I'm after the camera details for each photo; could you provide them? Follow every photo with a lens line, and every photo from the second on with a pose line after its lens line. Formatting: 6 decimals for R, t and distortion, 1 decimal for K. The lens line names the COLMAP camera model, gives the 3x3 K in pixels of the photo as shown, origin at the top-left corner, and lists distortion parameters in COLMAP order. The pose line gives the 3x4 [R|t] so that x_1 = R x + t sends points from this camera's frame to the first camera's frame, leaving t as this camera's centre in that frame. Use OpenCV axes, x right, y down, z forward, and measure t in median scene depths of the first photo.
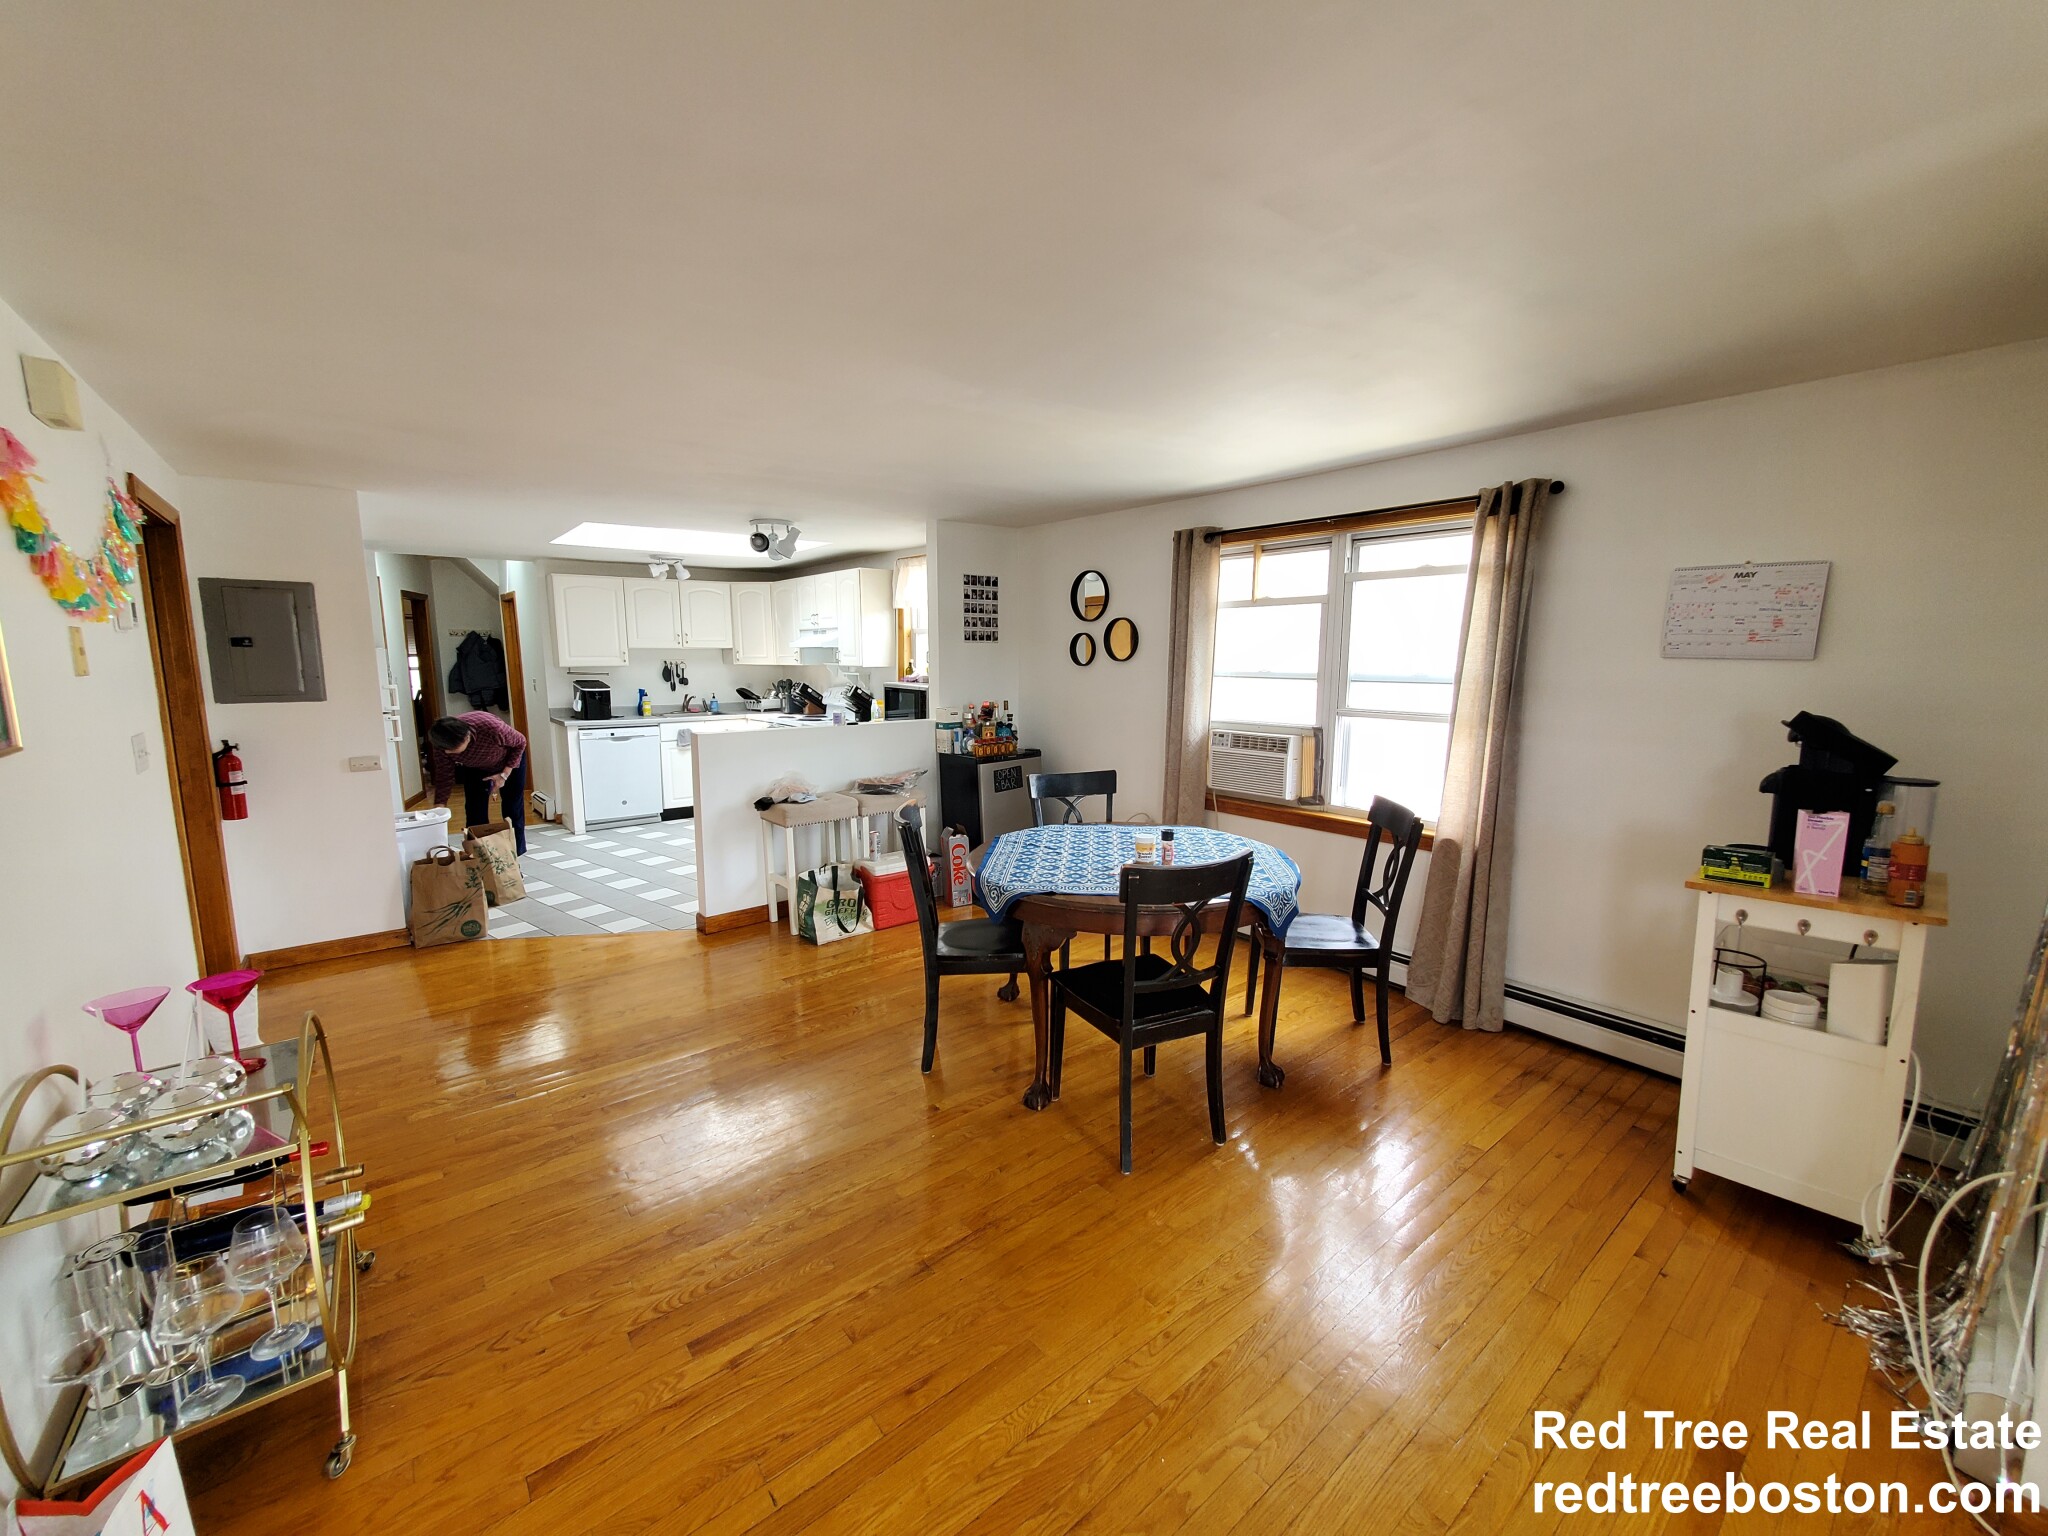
lens RADIAL K [[817.5, 0, 1024.0], [0, 817.5, 768.0], [0, 0, 1]] dist [-0.010095, 0.000023]
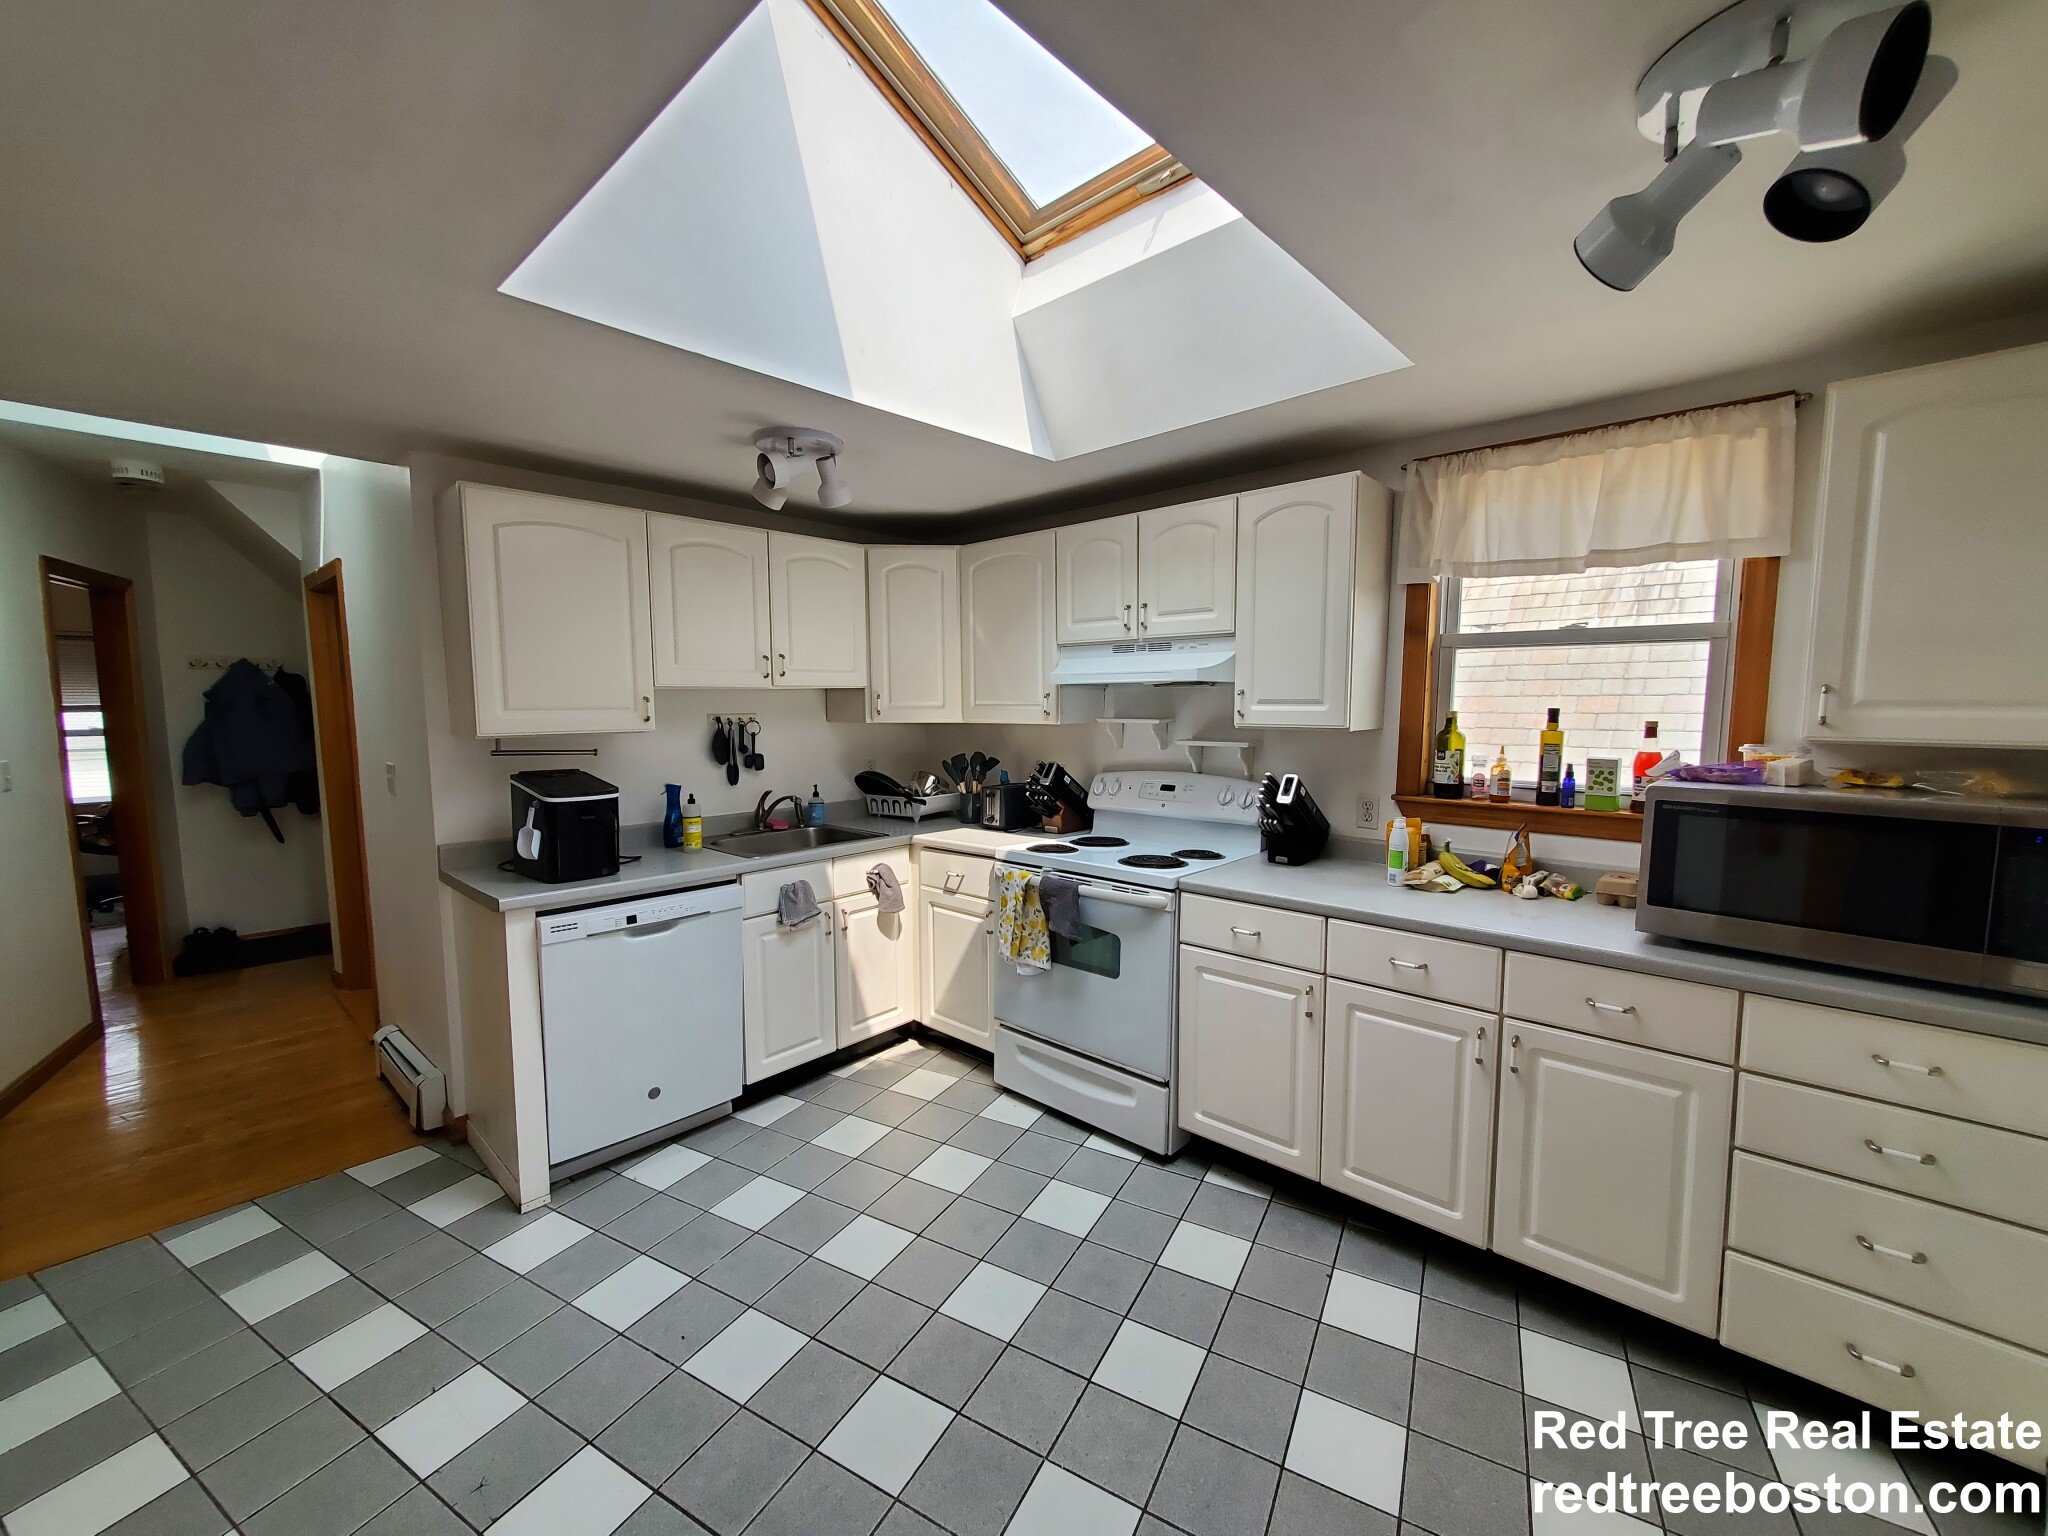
lens RADIAL K [[817.5, 0, 1024.0], [0, 817.5, 768.0], [0, 0, 1]] dist [-0.010095, 0.000023]
pose [[0.988849, -0.018354, 0.147788, -0.348717], [0.027320, 0.997892, -0.058866, -0.074789], [-0.146396, 0.062247, 0.987266, 0.554298]]
